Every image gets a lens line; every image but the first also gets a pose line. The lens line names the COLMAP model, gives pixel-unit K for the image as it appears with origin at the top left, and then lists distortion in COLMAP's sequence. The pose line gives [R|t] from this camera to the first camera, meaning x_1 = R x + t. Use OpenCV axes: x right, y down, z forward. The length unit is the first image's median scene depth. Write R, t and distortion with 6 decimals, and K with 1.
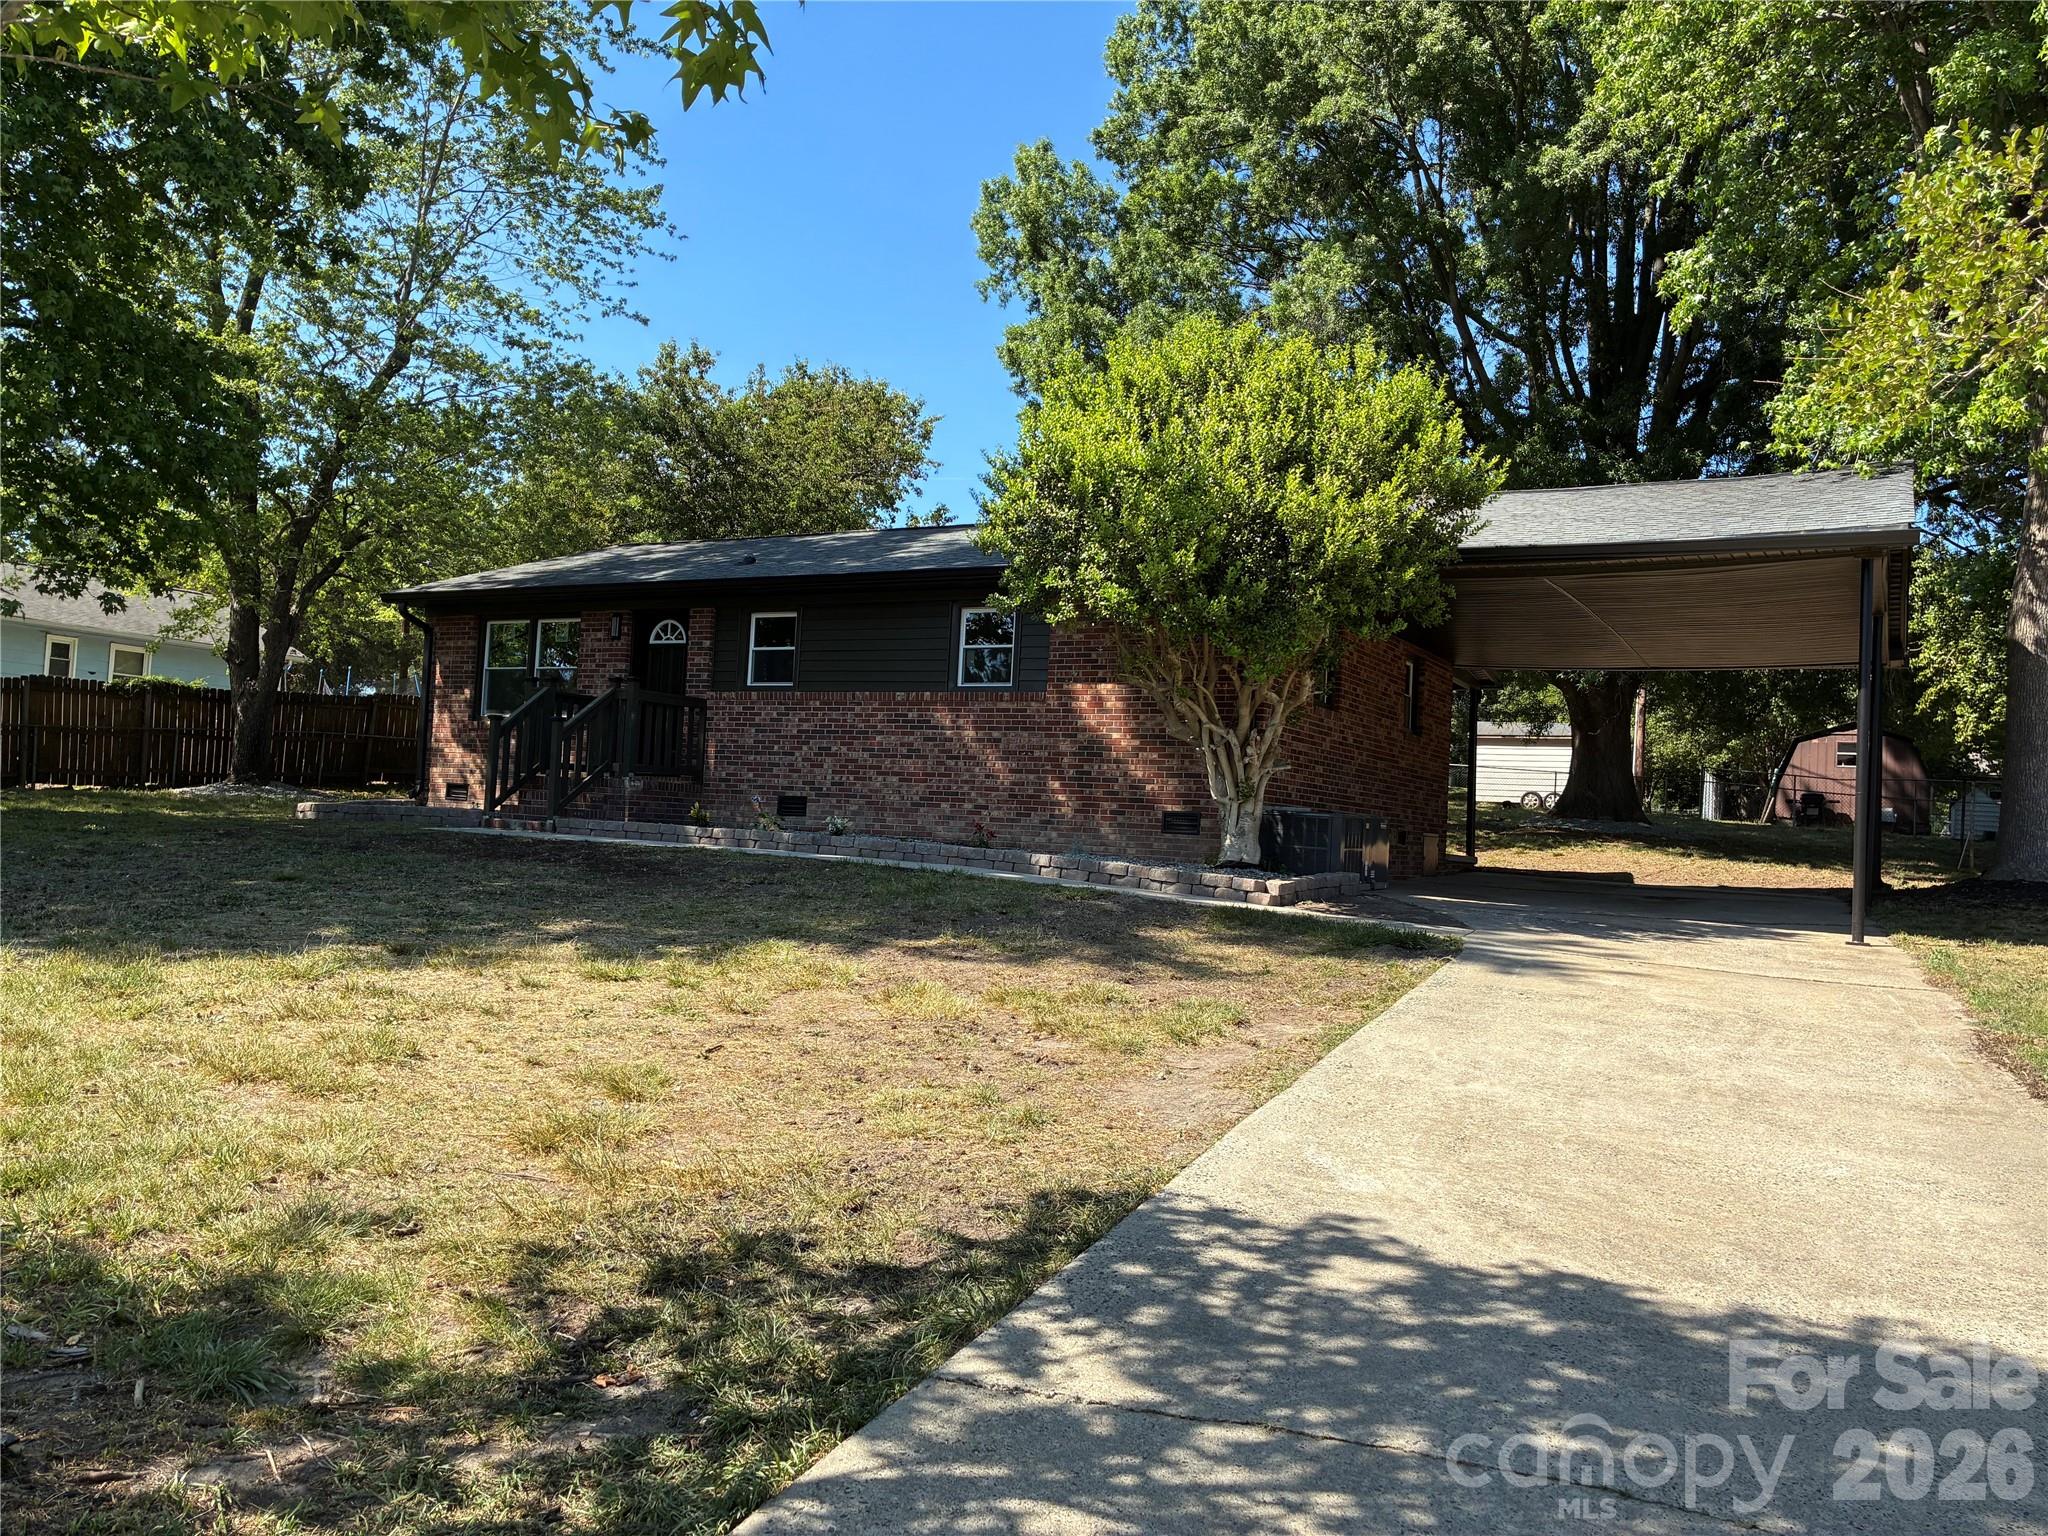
lens RADIAL K [[1571.8, 0, 1057.8], [0, 1571.8, 793.1], [0, 0, 1]] dist [0.089371, -0.000749]
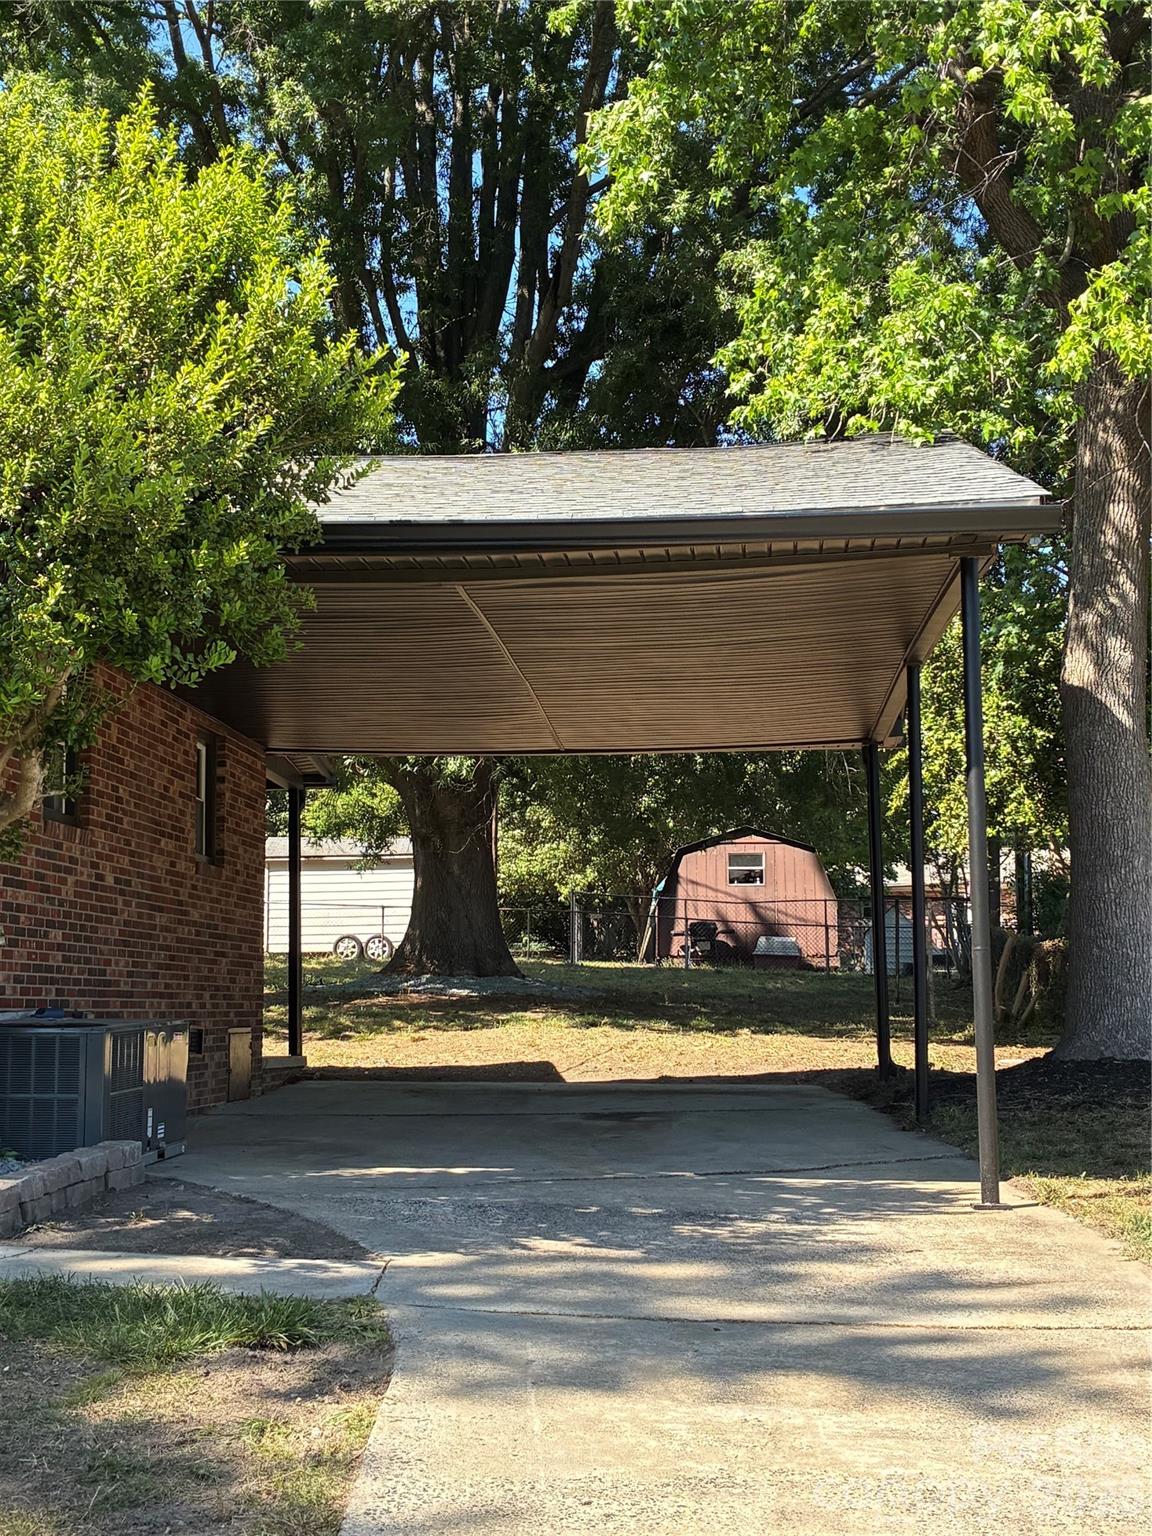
lens RADIAL K [[1958.3, 0, 576.0], [0, 1958.3, 768.0], [0, 0, 1]] dist [0.315459, -1.738369]
pose [[0.905815, -0.009803, 0.423560, 0.043085], [0.044288, 0.996446, -0.071649, -0.016371], [-0.421352, 0.083659, 0.903030, 0.332590]]
